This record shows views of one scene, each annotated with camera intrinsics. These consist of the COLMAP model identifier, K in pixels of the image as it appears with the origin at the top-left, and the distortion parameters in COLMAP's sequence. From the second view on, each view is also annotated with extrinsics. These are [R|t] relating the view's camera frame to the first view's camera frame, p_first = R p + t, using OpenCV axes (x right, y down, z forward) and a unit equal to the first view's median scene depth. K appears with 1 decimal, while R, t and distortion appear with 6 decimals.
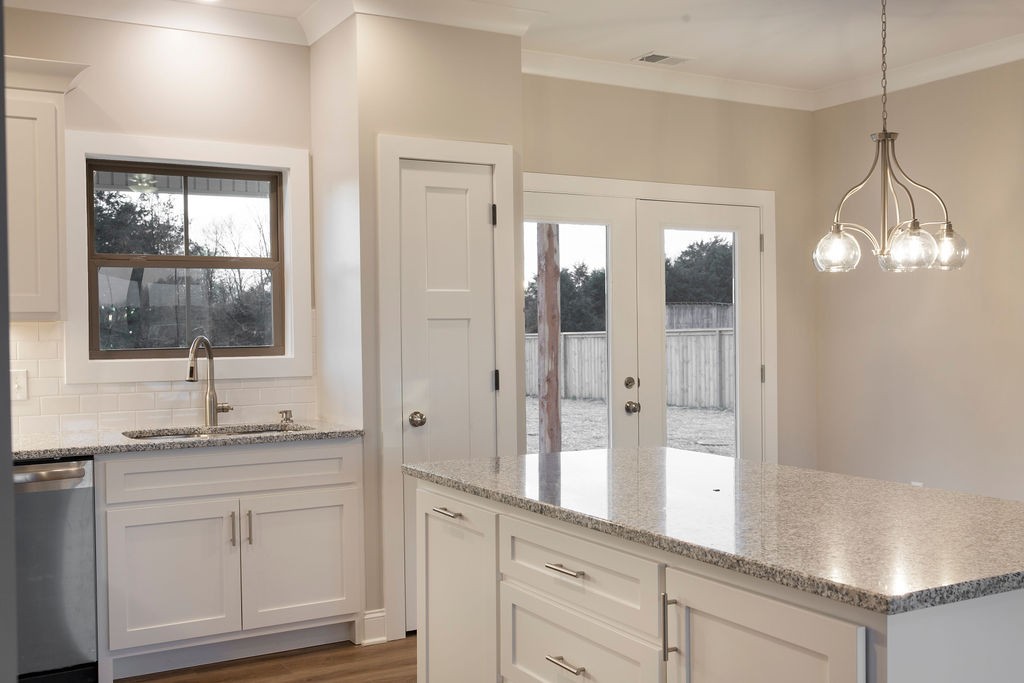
lens RADIAL K [[1054.2, 0, 512.0], [0, 1054.2, 341.5], [0, 0, 1]] dist [-0.013846, 0.054312]
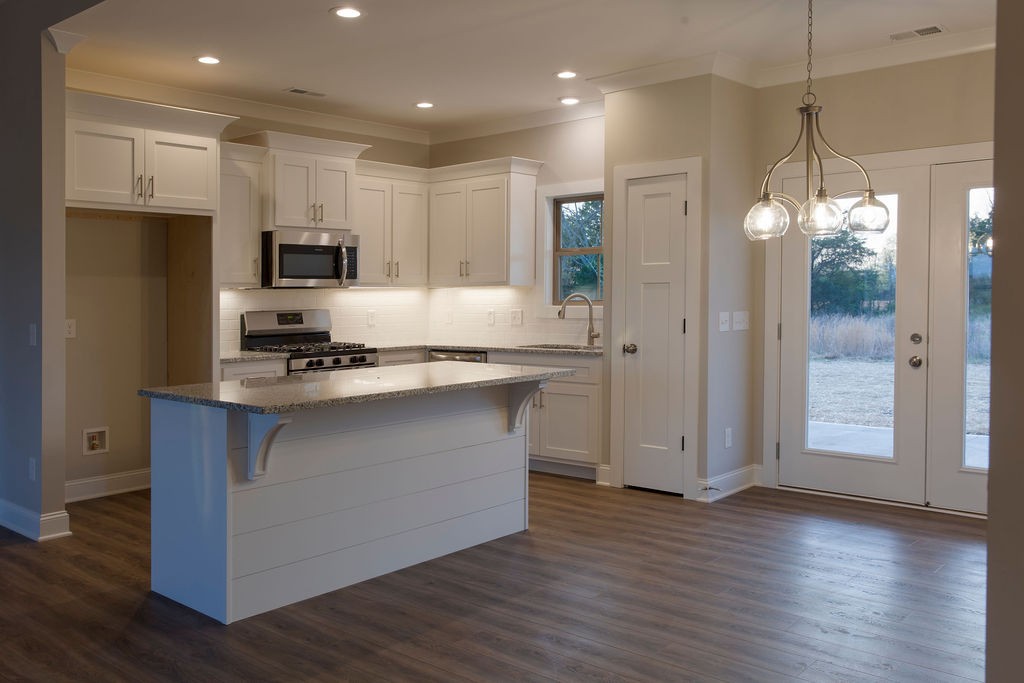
lens RADIAL K [[921.0, 0, 511.3], [0, 921.0, 265.1], [0, 0, 1]] dist [-0.004314, -0.005868]
pose [[0.320977, -0.026950, -0.946703, 1.136166], [-0.007557, 0.999490, -0.031014, -0.003737], [0.947057, 0.017109, 0.320610, 0.403568]]
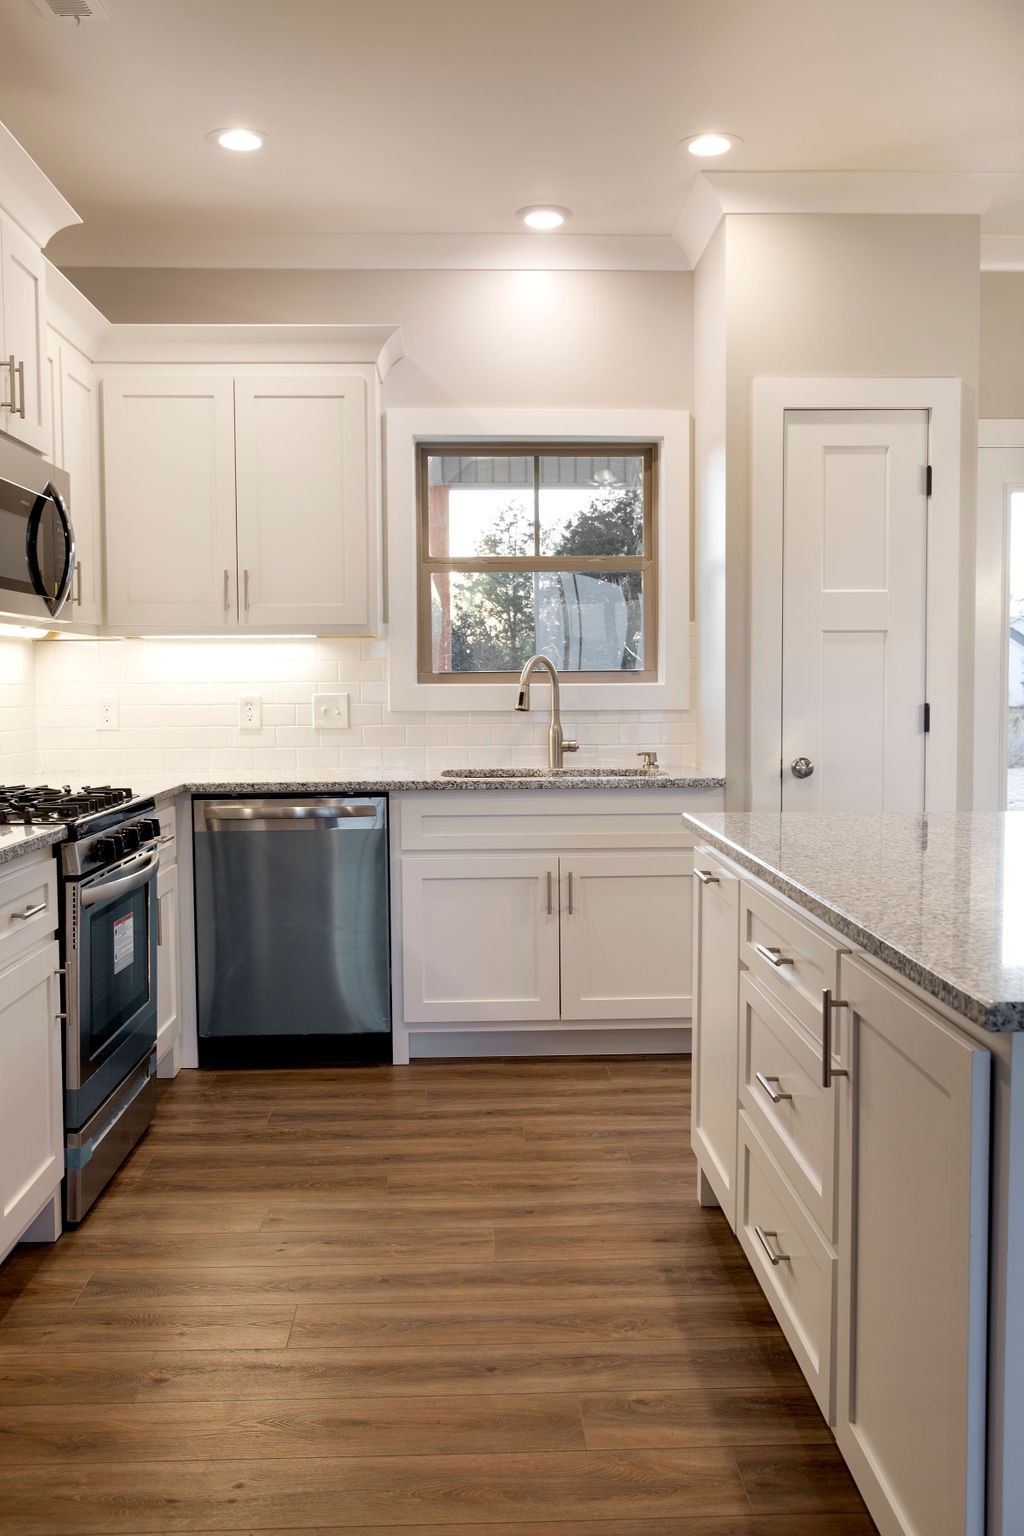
lens RADIAL K [[1381.5, 0, 512.0], [0, 1381.5, 768.0], [0, 0, 1]] dist [-0.004314, -0.005868]
pose [[0.883491, 0.034117, -0.467204, 0.182525], [-0.009530, 0.998447, 0.054887, 0.023270], [0.468351, -0.044040, 0.882444, 0.057885]]
